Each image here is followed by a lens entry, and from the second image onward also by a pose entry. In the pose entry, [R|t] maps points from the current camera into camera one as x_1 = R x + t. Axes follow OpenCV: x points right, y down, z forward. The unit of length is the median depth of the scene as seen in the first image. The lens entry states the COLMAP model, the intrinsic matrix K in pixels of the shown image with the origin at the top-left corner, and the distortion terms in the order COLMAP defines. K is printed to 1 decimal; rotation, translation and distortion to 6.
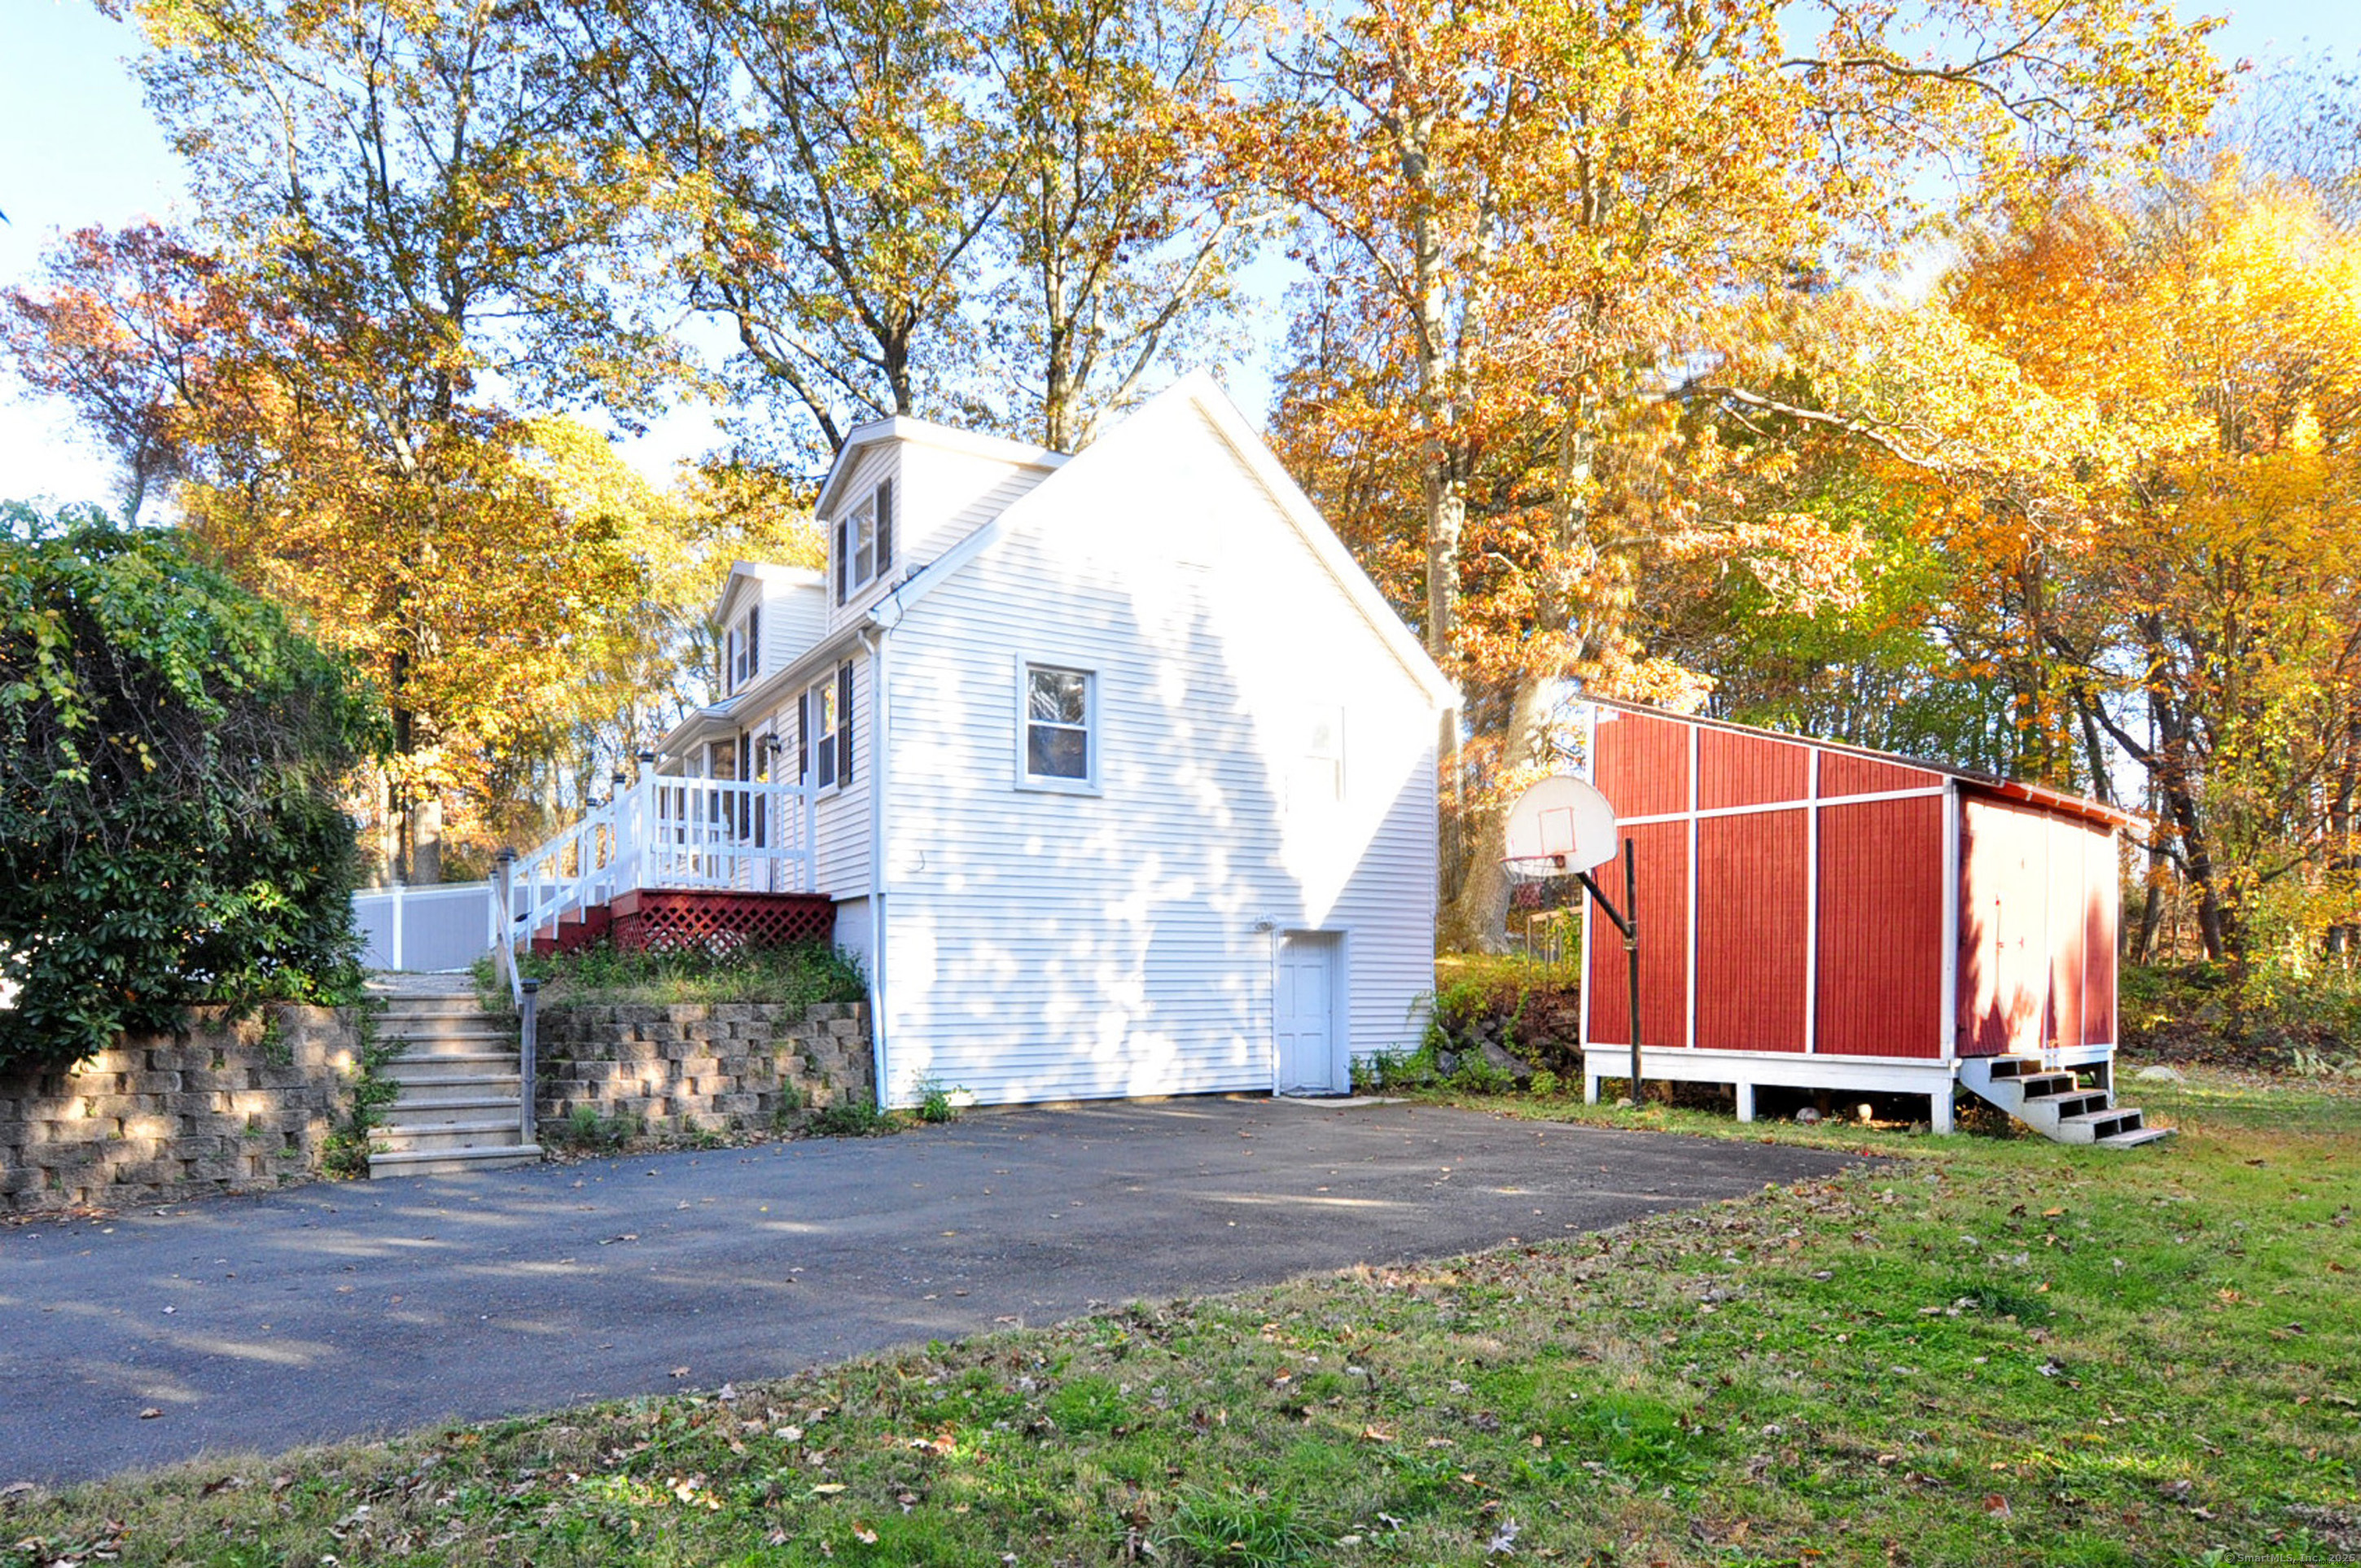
lens RADIAL K [[1064.7, 0, 1090.1], [0, 1064.7, 648.2], [0, 0, 1]] dist [0.019927, -0.016631]
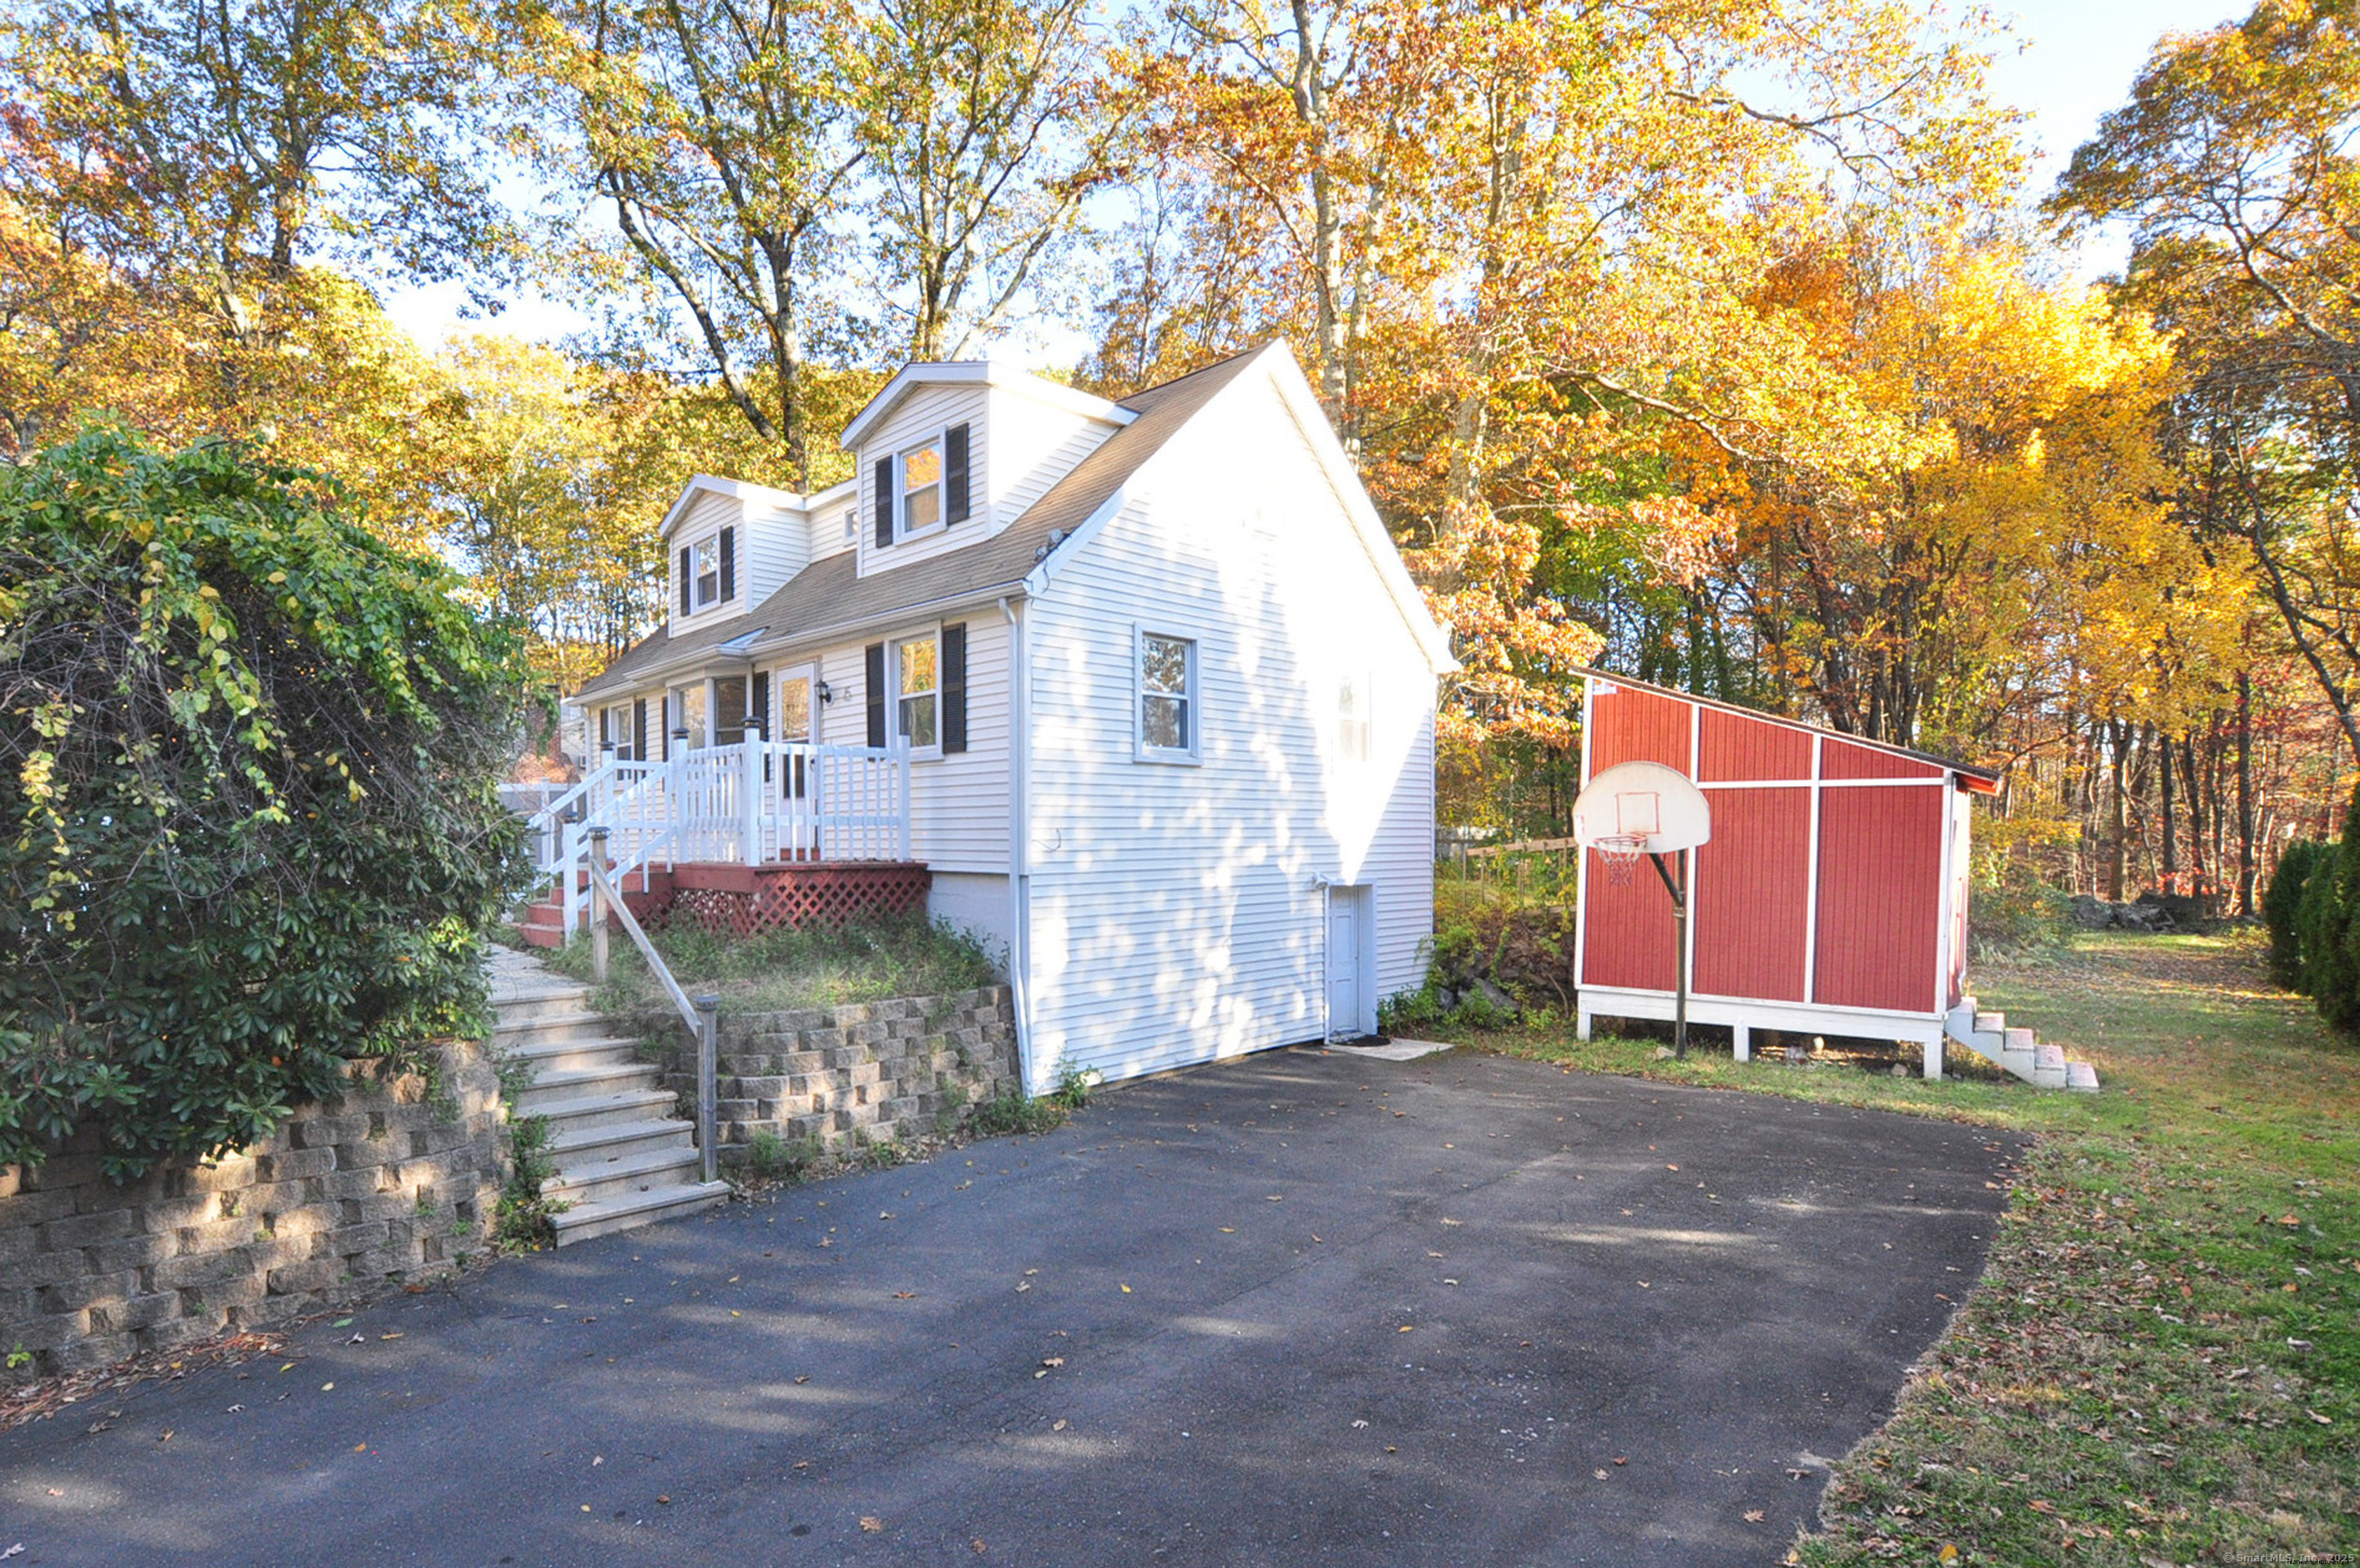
lens RADIAL K [[983.2, 0, 1042.1], [0, 983.2, 582.8], [0, 0, 1]] dist [0.012785, -0.013734]
pose [[0.982469, 0.045546, 0.180777, -0.330647], [-0.053000, 0.997923, 0.036617, -0.062727], [-0.178734, -0.045556, 0.982842, 0.127943]]
